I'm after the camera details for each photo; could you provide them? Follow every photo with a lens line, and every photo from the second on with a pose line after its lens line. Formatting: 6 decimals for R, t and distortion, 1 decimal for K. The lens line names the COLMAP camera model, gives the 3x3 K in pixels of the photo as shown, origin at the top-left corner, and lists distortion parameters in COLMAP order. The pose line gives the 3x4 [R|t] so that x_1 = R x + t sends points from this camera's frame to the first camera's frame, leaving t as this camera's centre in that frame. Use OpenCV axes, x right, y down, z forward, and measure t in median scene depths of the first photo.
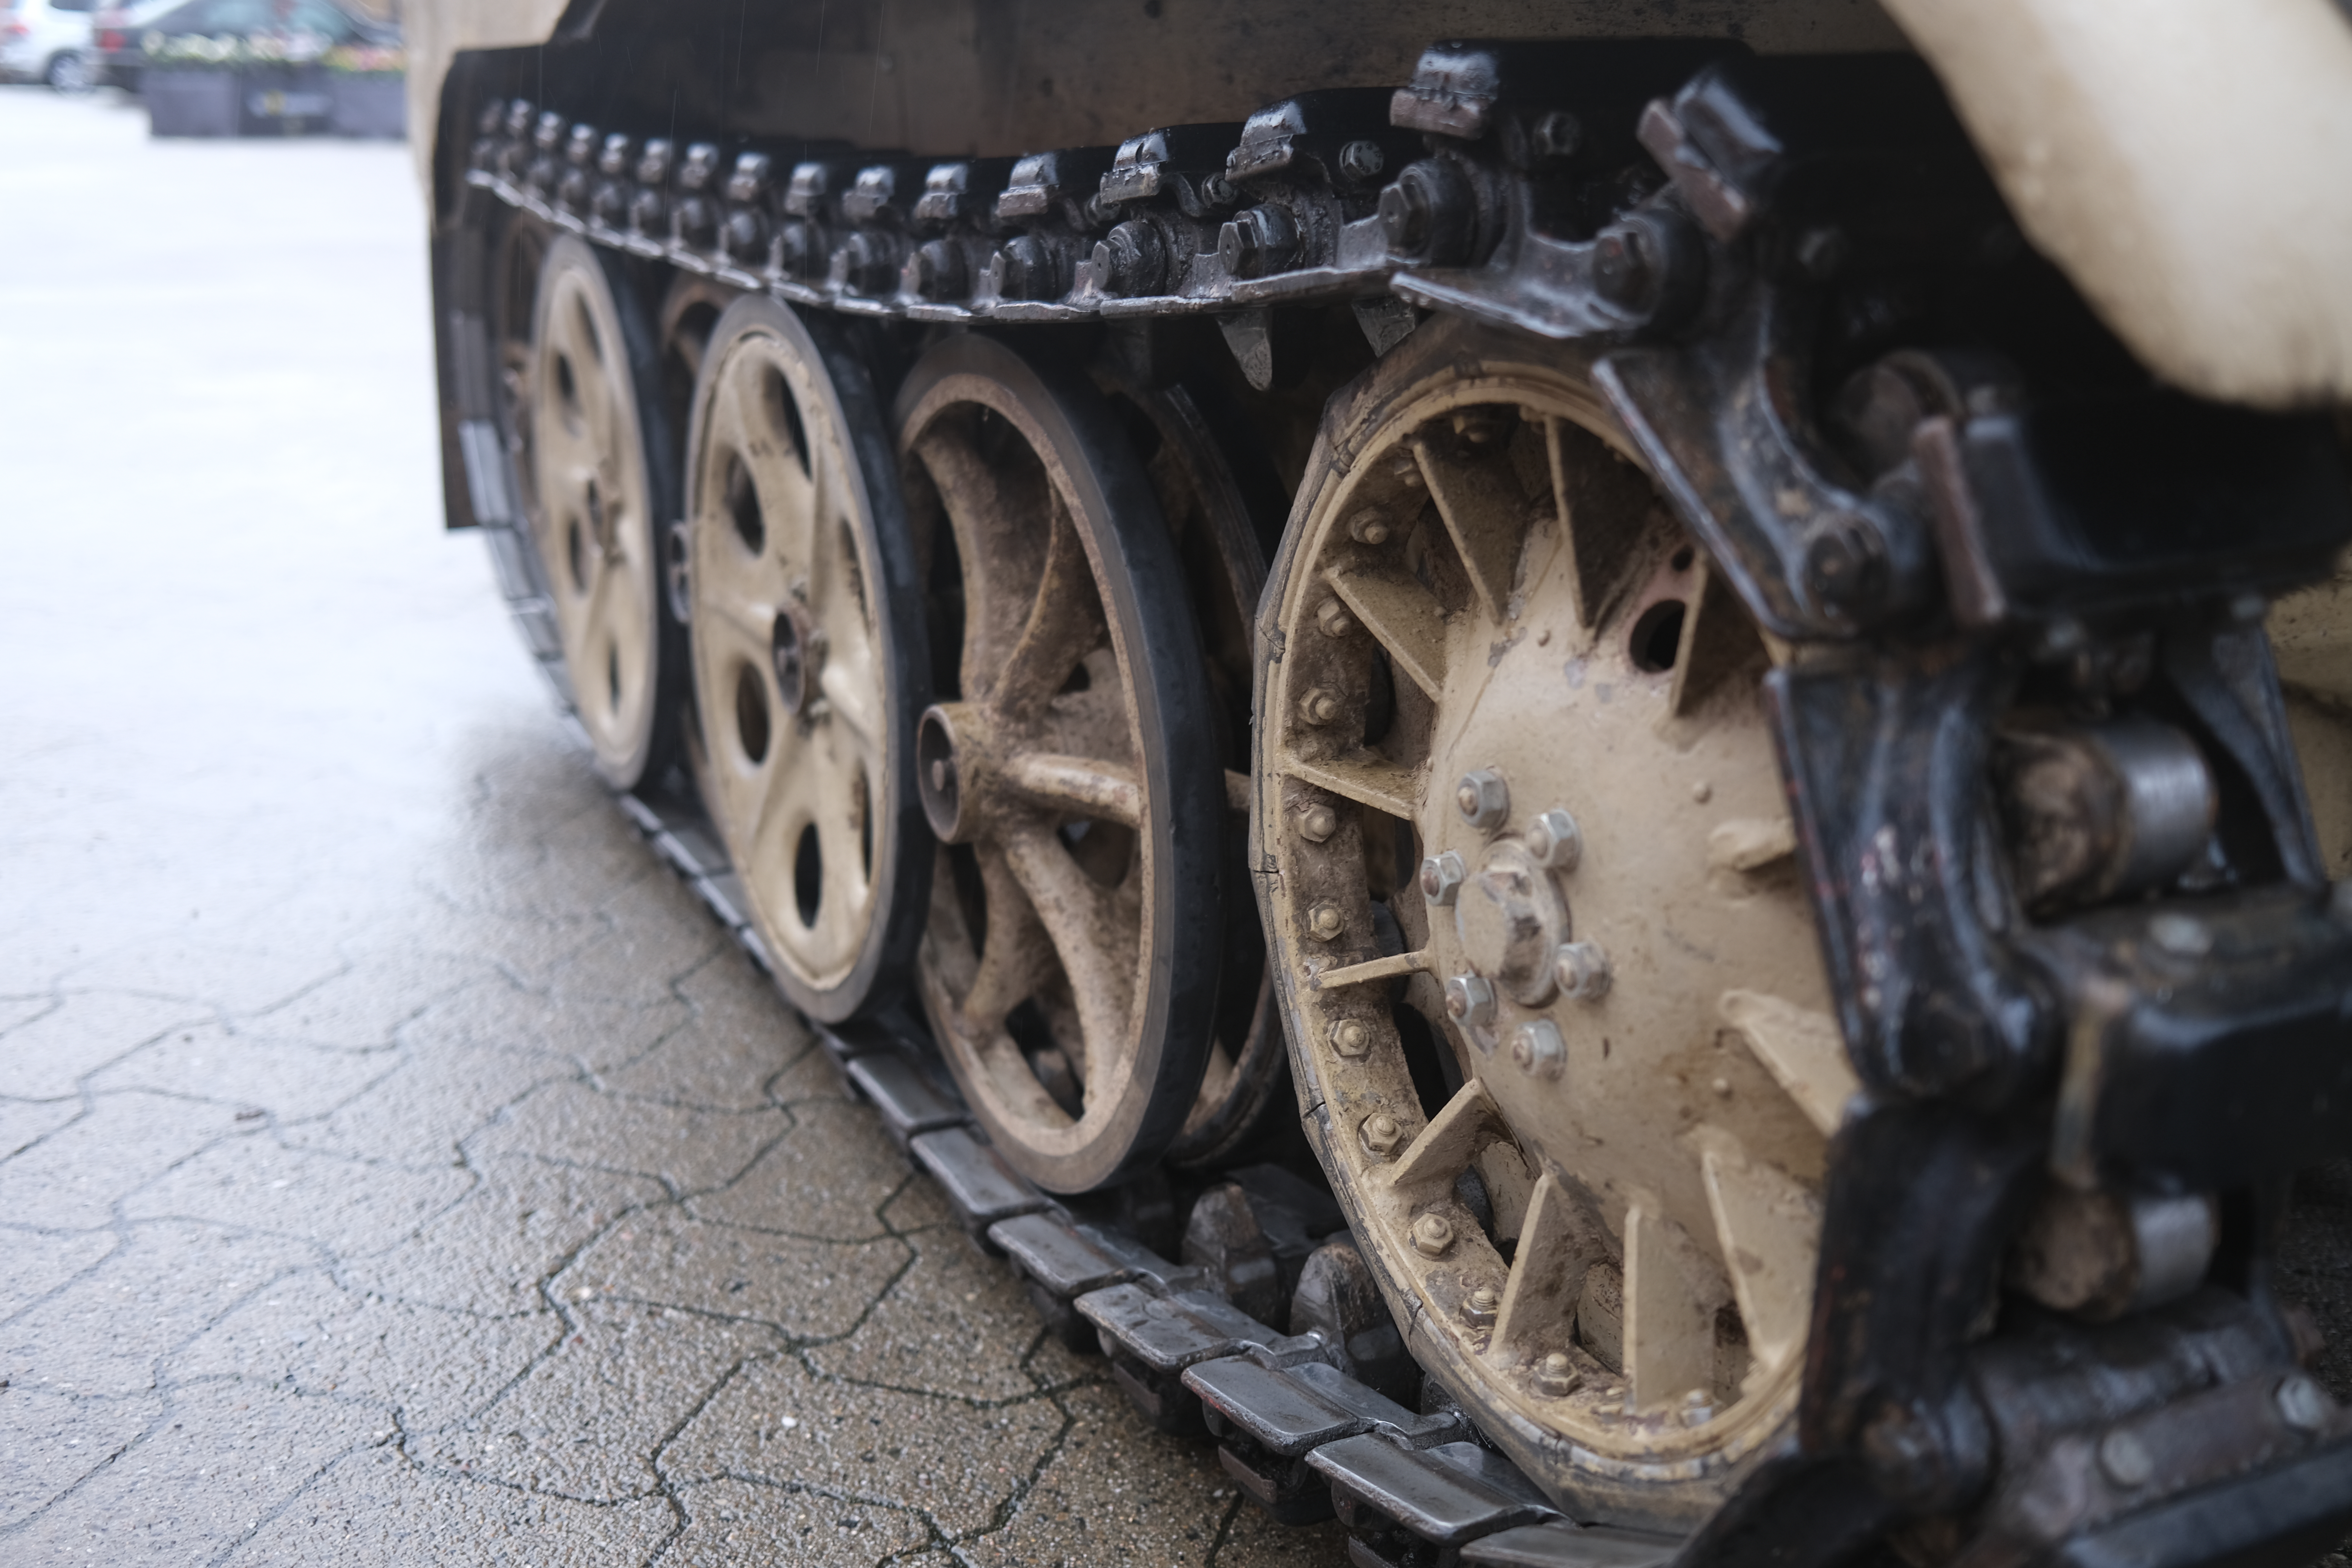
lens RADIAL K [[2395.5, 0, 1176.0], [0, 2395.5, 784.0], [0, 0, 1]] dist [-0.067120, 0.134684]
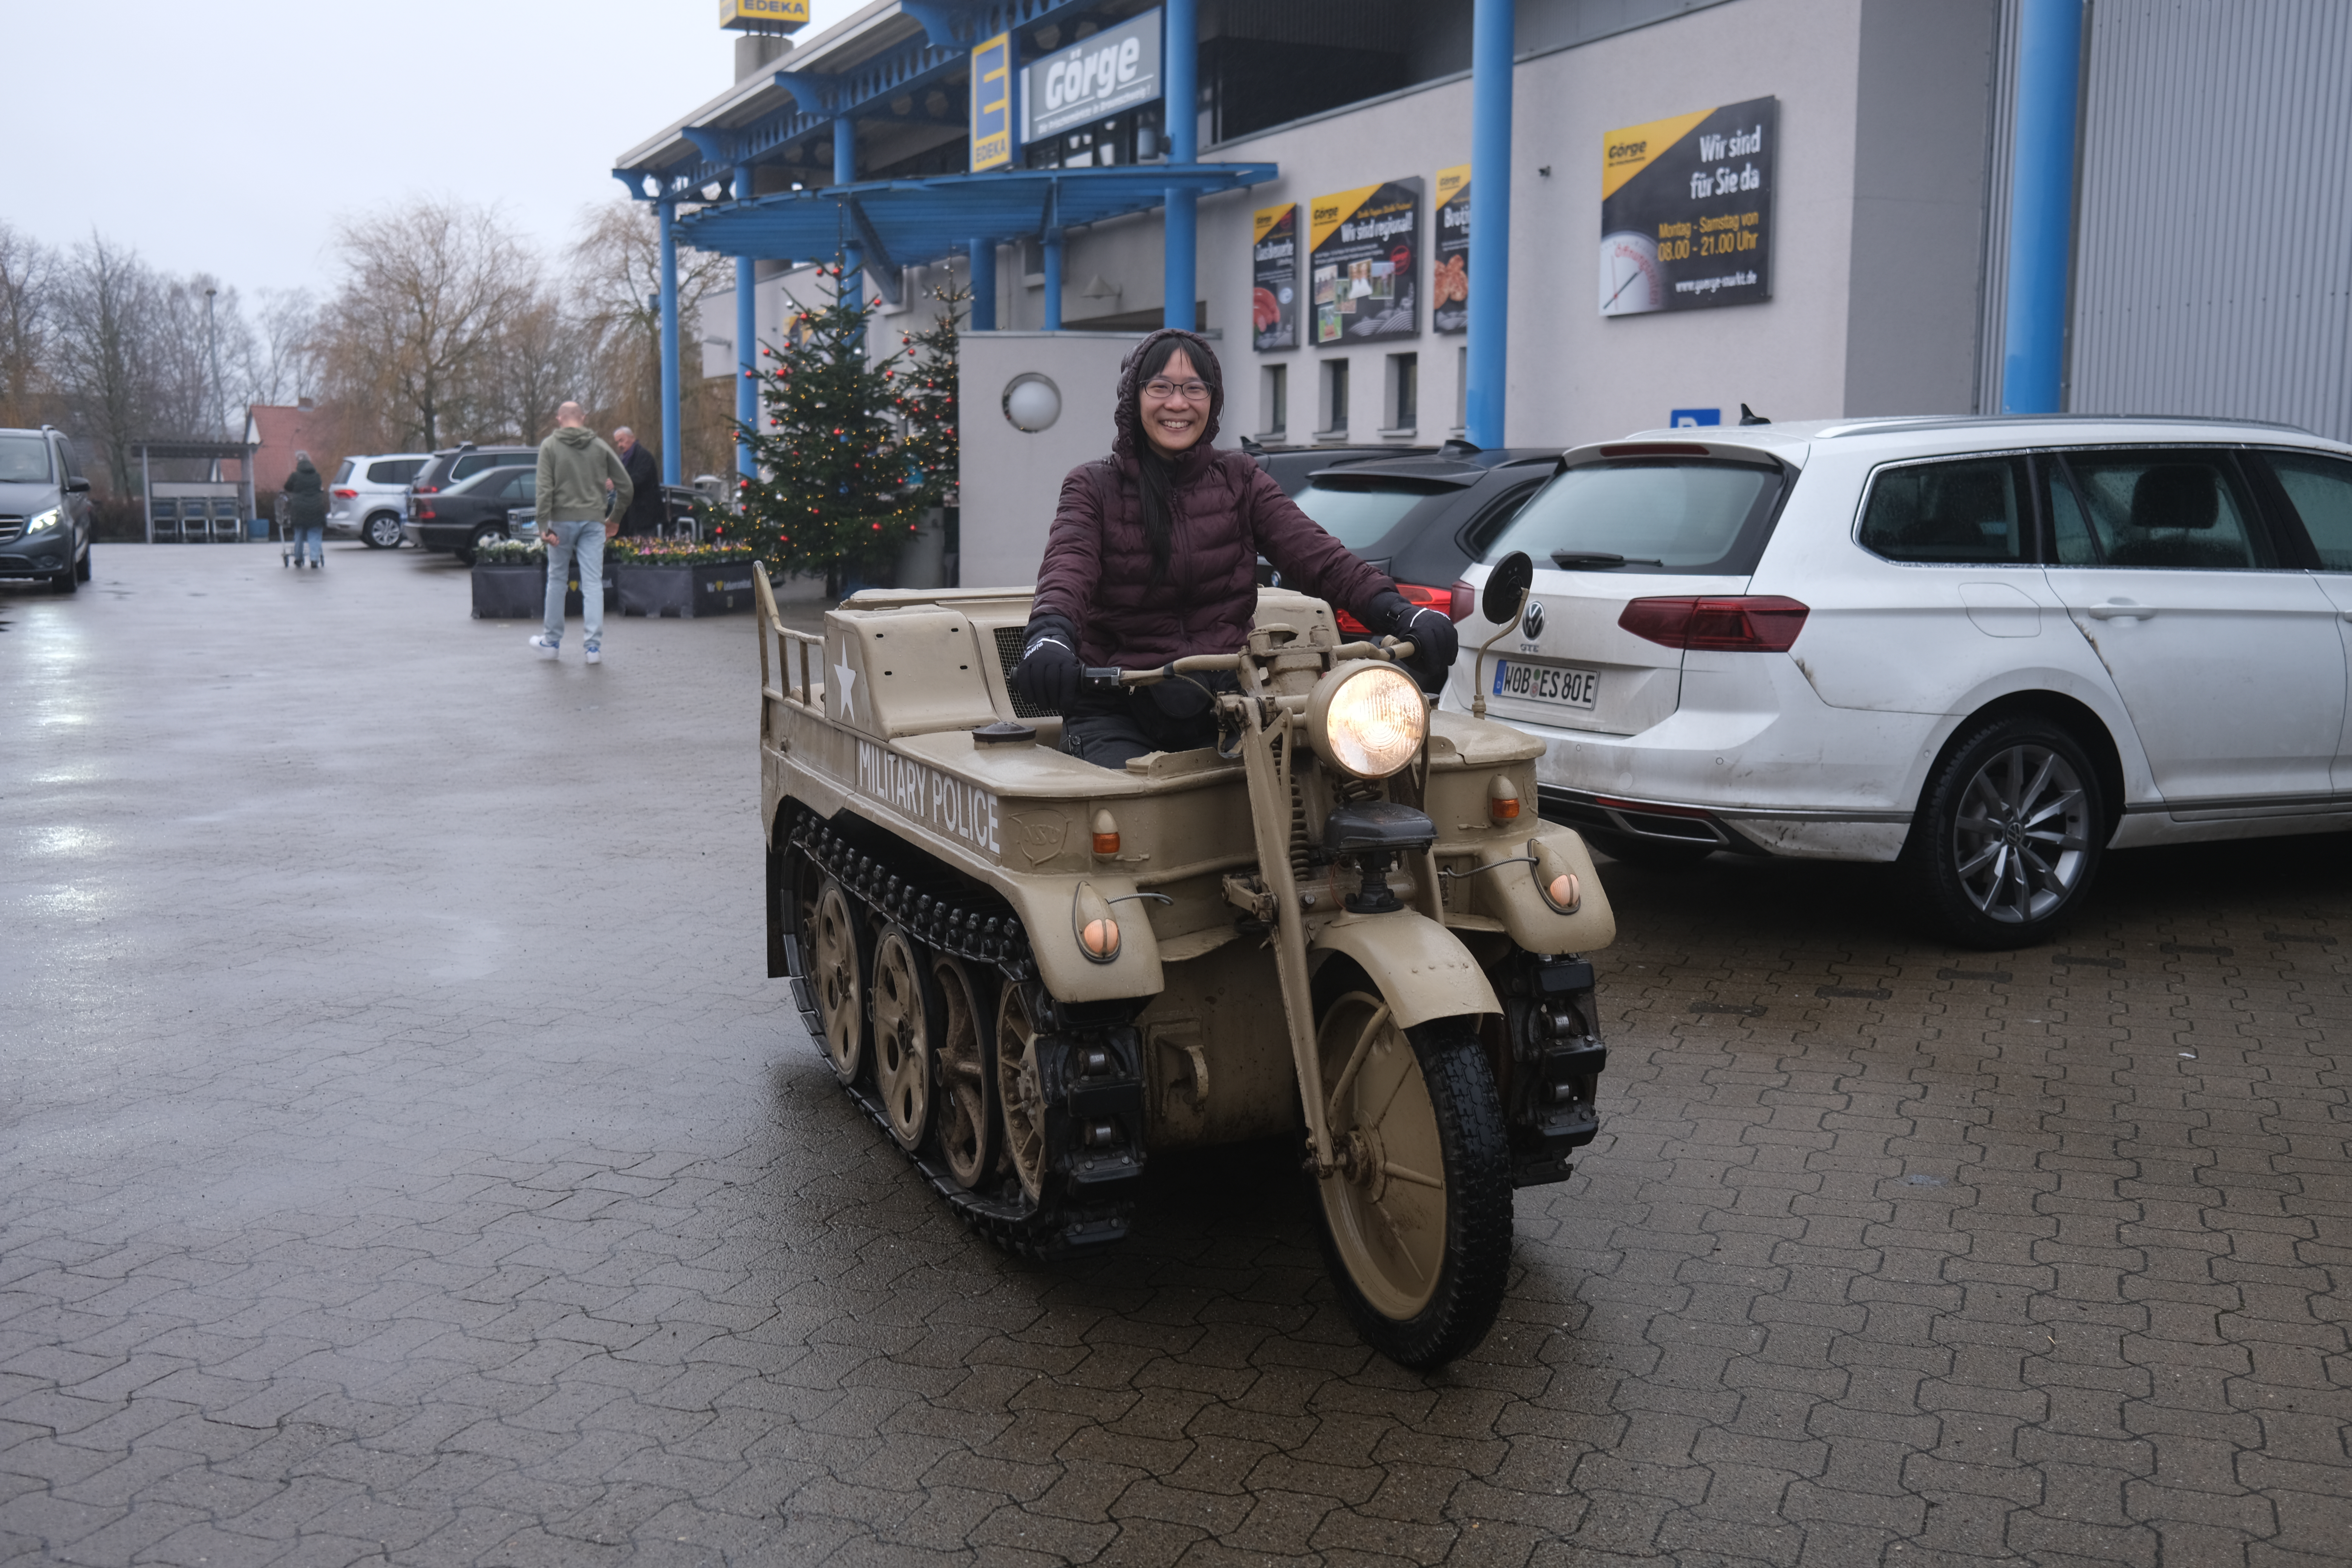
lens RADIAL K [[2408.7, 0, 1173.0], [0, 2408.7, 759.9], [0, 0, 1]] dist [-0.055796, 0.123262]
pose [[0.996082, -0.012875, -0.087494, 0.888591], [-0.001506, 0.986732, -0.162352, 0.194435], [0.088424, 0.161847, 0.982846, -4.009399]]
